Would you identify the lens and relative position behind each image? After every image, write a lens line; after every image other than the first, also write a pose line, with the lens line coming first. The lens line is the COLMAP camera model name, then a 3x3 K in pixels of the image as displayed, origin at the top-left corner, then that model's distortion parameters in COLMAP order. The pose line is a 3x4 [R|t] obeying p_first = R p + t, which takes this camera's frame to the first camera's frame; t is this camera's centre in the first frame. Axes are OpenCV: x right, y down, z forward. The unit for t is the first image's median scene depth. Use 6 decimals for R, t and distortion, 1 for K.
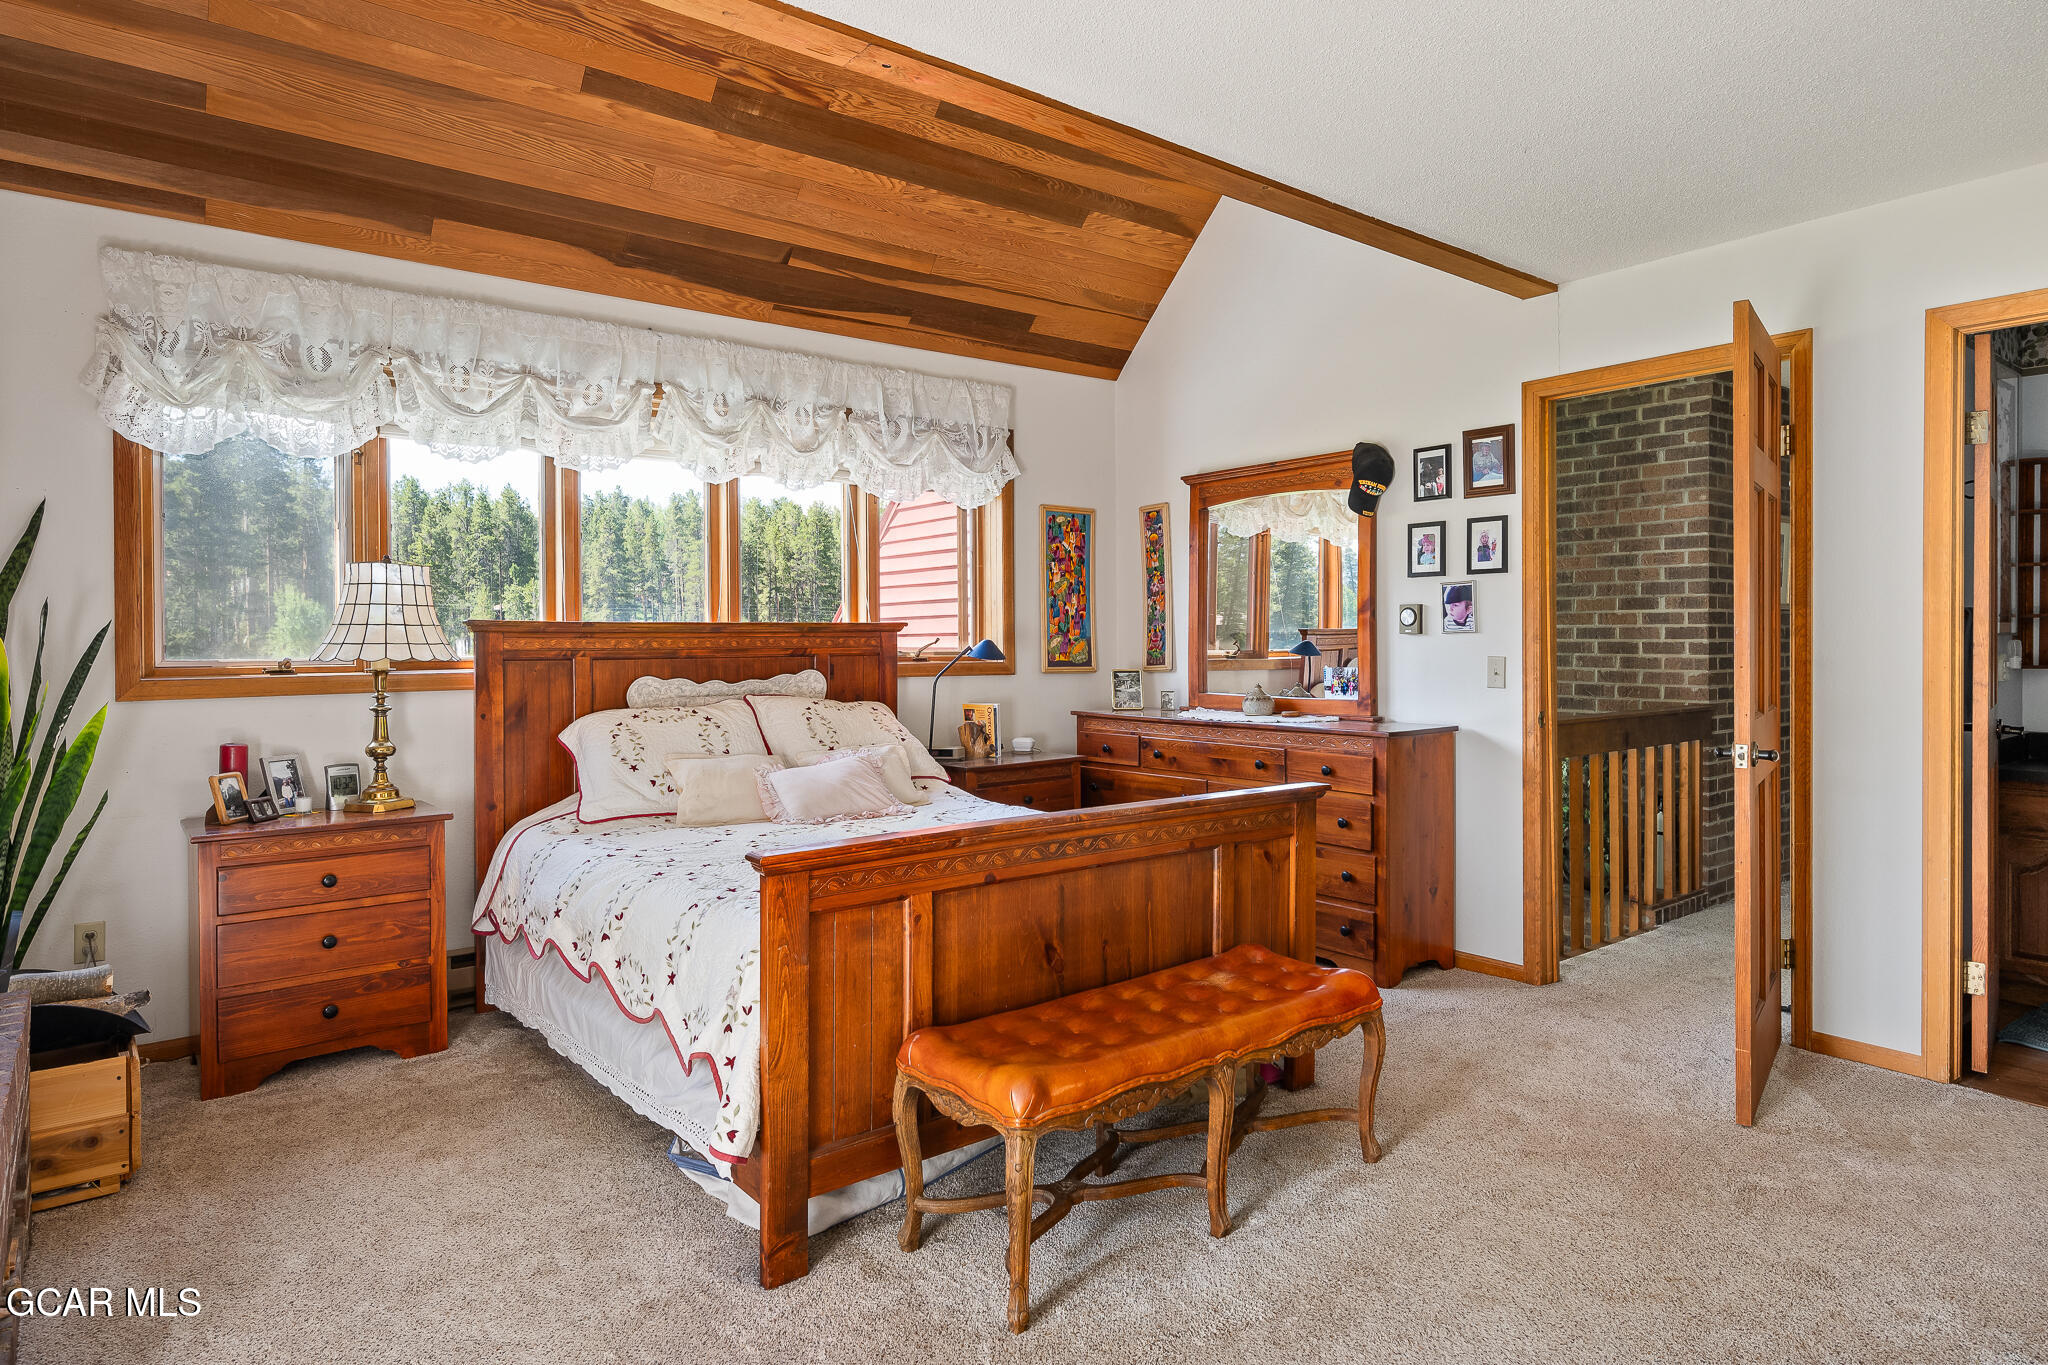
lens RADIAL K [[1195.6, 0, 1023.9], [0, 1195.6, 648.6], [0, 0, 1]] dist [-0.002011, -0.000696]
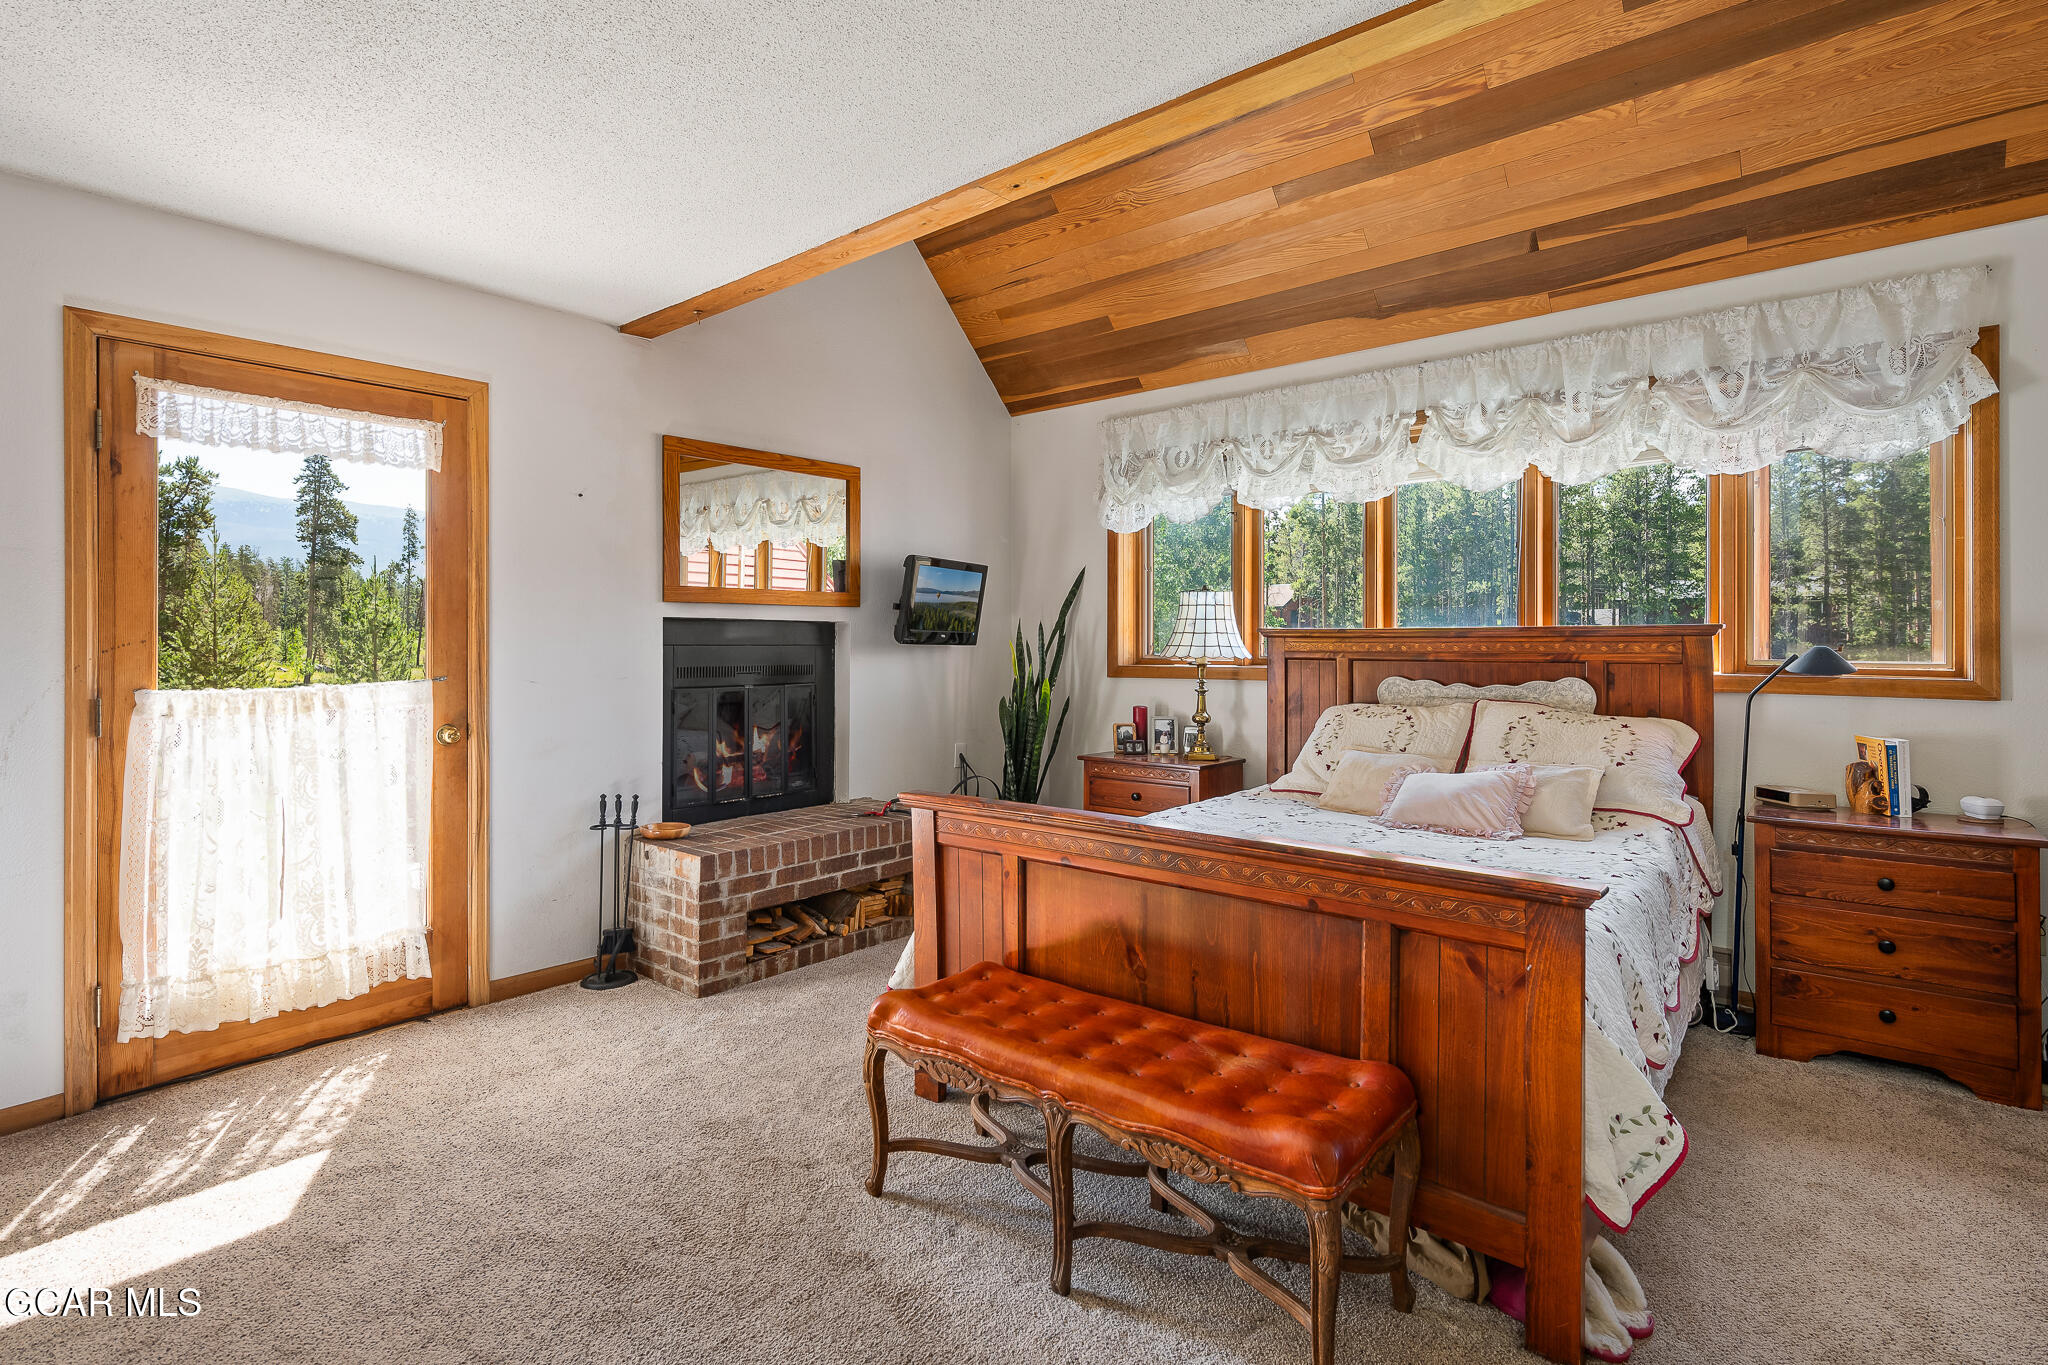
lens RADIAL K [[999.0, 0, 1024.5], [0, 999.0, 639.2], [0, 0, 1]] dist [0.001019, 0.000075]
pose [[0.193932, 0.000915, -0.981015, 0.535790], [-0.008834, 0.999961, -0.000813, -0.008200], [0.980975, 0.008824, 0.193932, 0.476314]]
